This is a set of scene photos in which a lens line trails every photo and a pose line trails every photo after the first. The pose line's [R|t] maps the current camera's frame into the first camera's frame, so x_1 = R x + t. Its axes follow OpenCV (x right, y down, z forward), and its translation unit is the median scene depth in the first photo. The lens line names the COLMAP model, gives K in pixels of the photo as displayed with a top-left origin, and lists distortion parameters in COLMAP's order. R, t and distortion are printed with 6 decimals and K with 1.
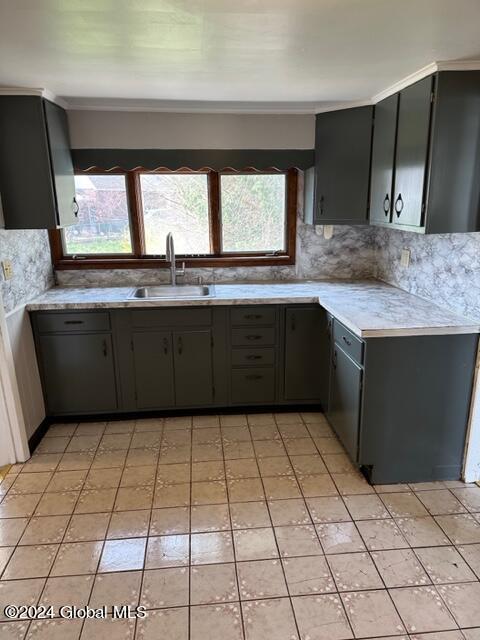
lens RADIAL K [[446.9, 0, 238.5], [0, 446.9, 323.1], [0, 0, 1]] dist [0.074630, -0.068472]
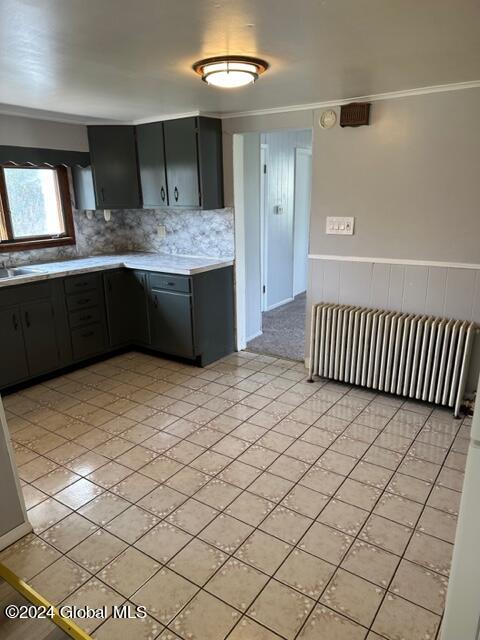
lens RADIAL K [[446.9, 0, 244.0], [0, 446.9, 319.5], [0, 0, 1]] dist [0.074630, -0.068472]
pose [[0.637019, -0.205827, 0.742861, -0.583615], [0.210102, 0.973567, 0.089582, 0.059325], [-0.741663, 0.099011, 0.663425, -0.143811]]
